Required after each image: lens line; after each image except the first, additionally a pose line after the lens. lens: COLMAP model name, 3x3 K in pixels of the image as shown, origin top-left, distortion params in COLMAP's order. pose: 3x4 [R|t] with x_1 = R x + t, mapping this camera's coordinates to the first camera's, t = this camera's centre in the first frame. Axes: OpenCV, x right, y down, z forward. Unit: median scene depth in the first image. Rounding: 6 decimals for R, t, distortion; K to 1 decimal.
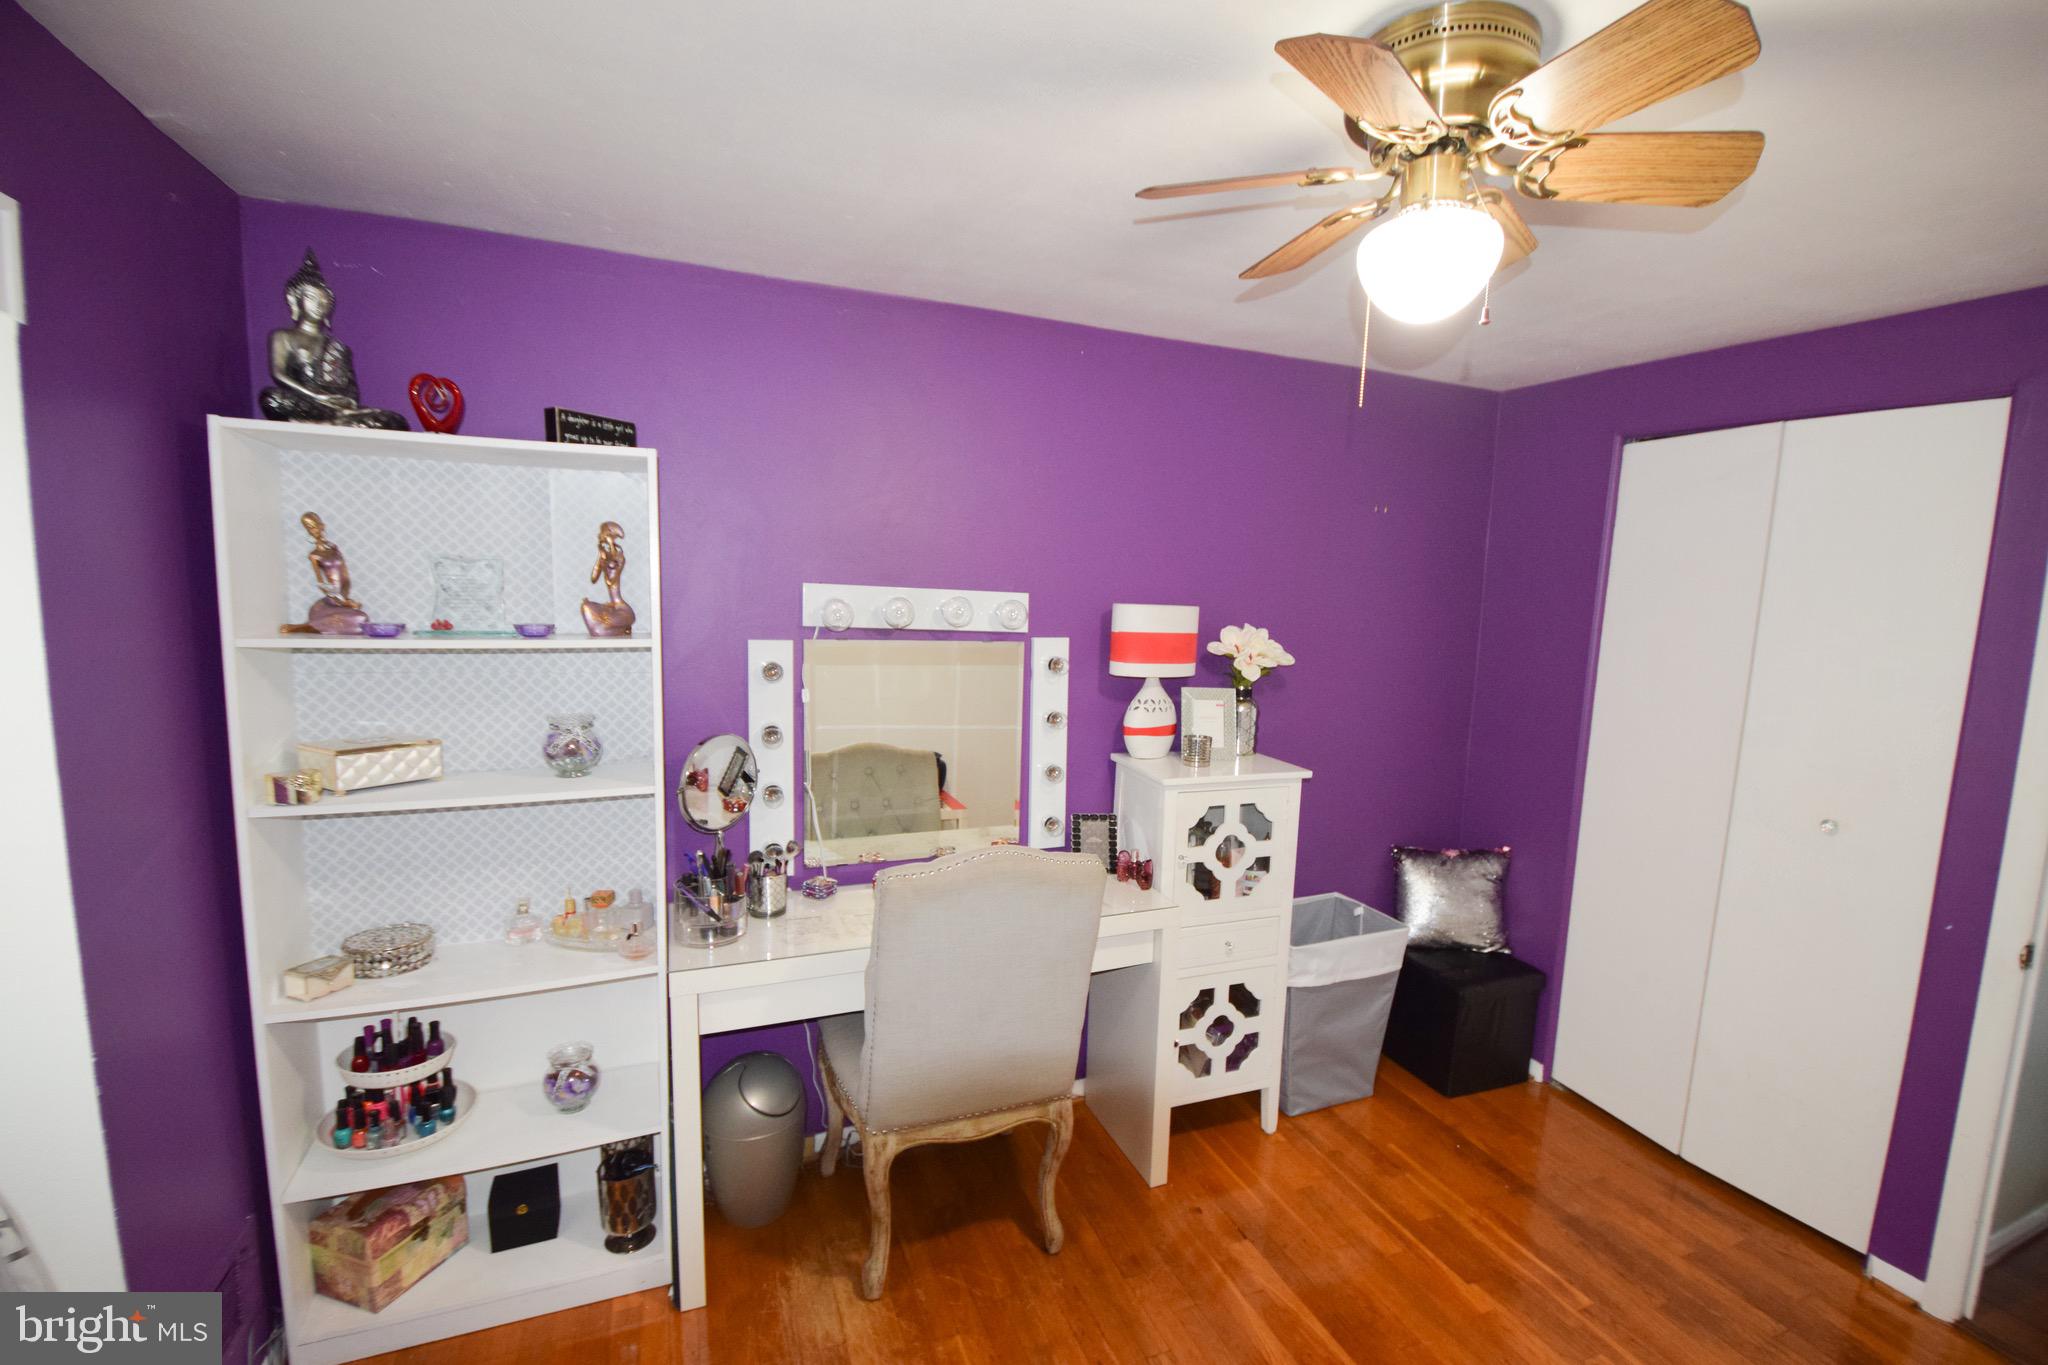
lens RADIAL K [[875.2, 0, 1024.0], [0, 875.2, 682.5], [0, 0, 1]] dist [0.002016, 0.000050]
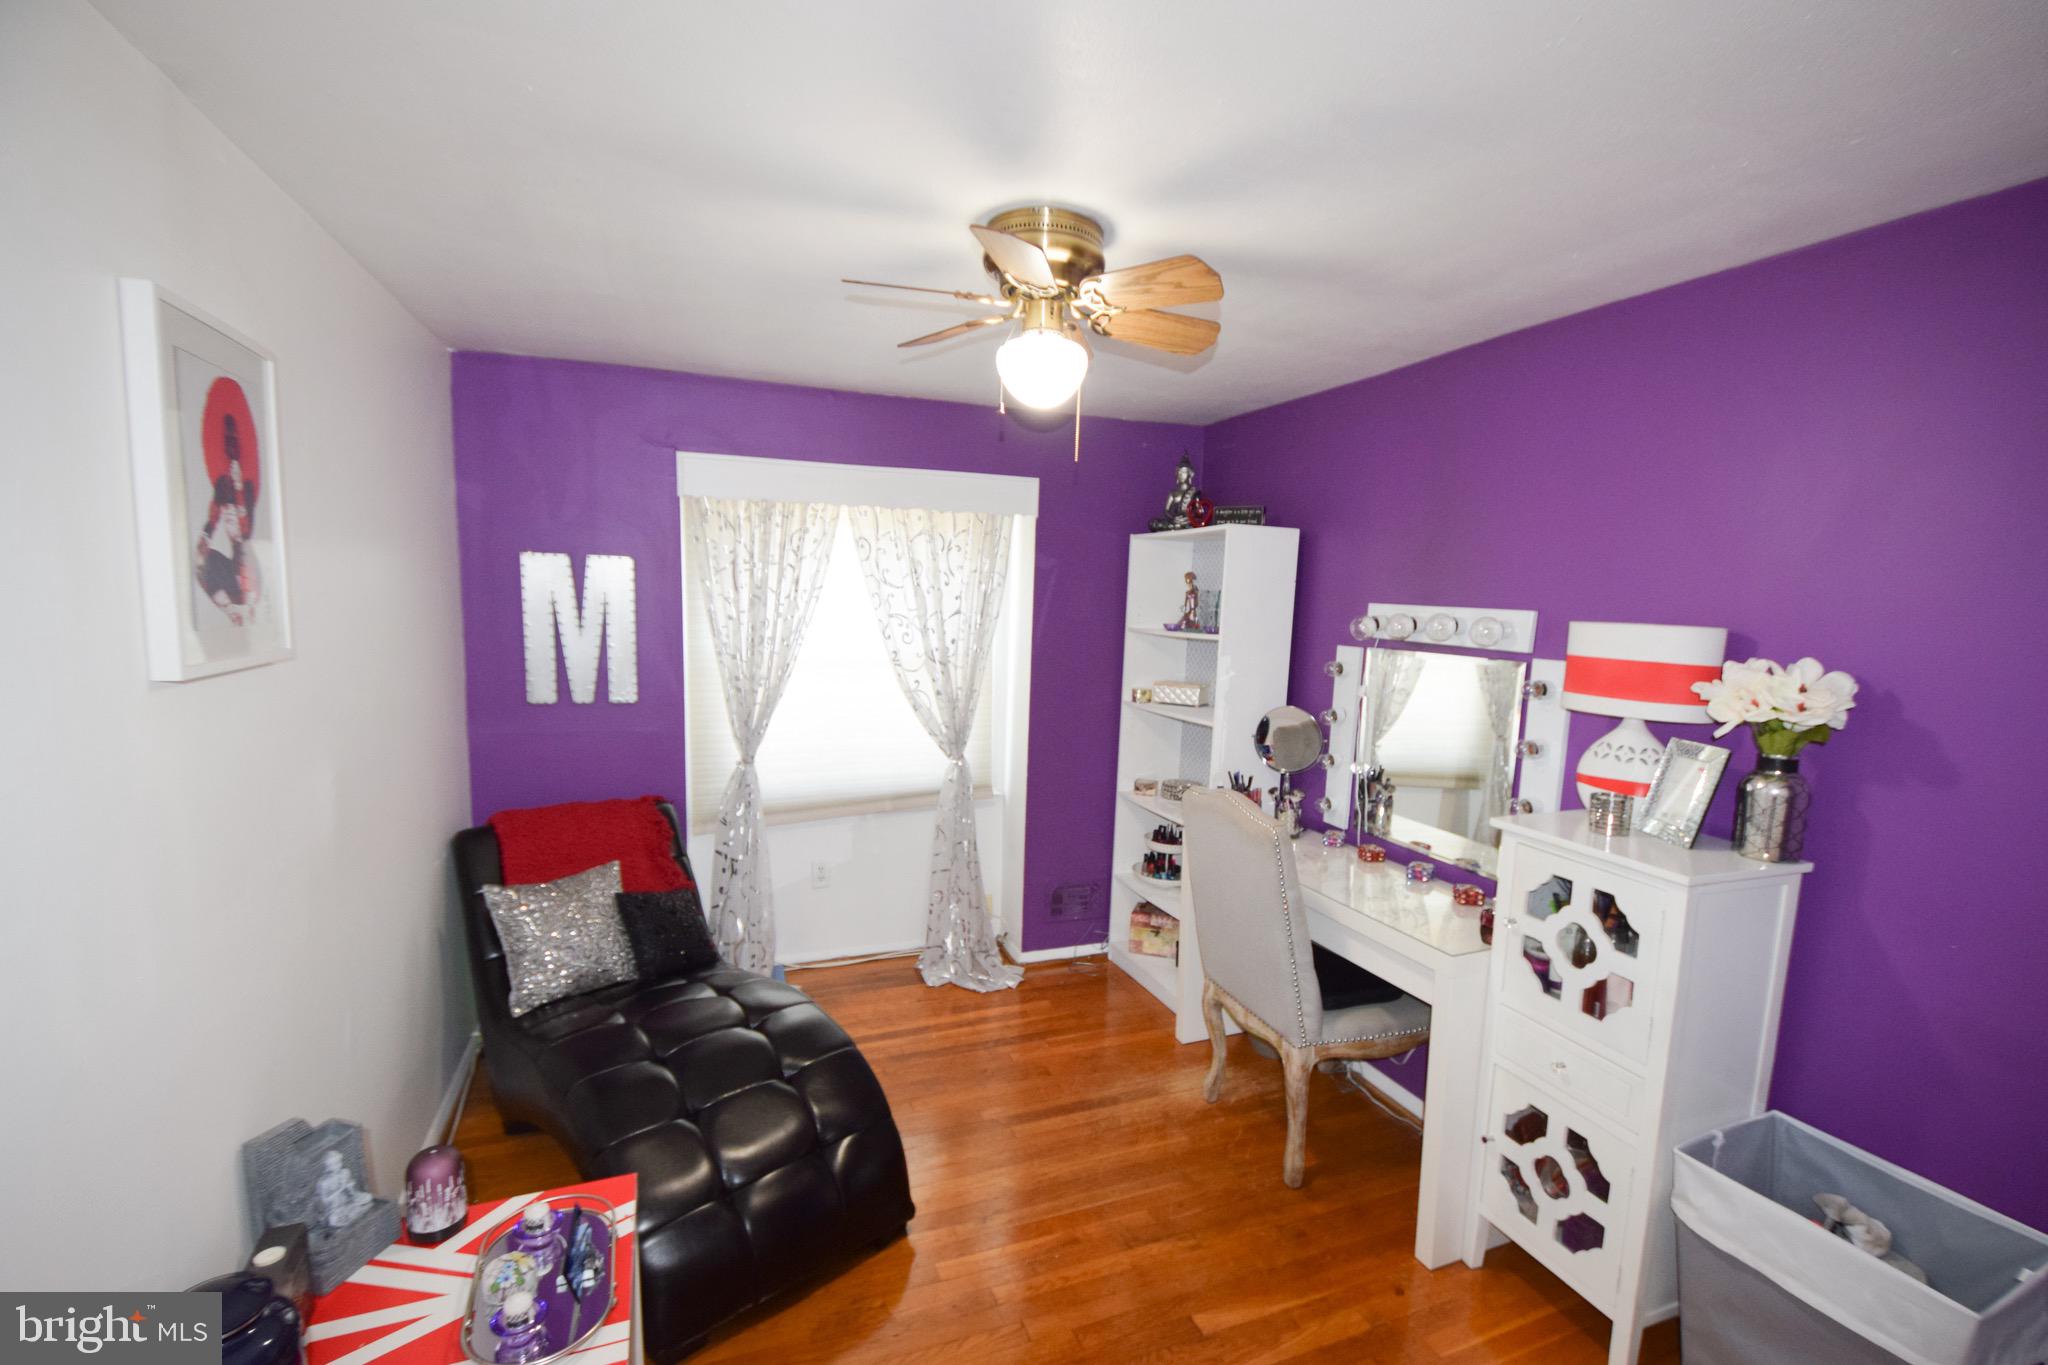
lens RADIAL K [[900.4, 0, 1049.0], [0, 900.4, 711.5], [0, 0, 1]] dist [0.014190, -0.022642]
pose [[-0.006485, 0.093478, -0.995600, 0.978113], [-0.132957, 0.986701, 0.093508, -0.018513], [0.991101, 0.132979, 0.006029, 0.513089]]
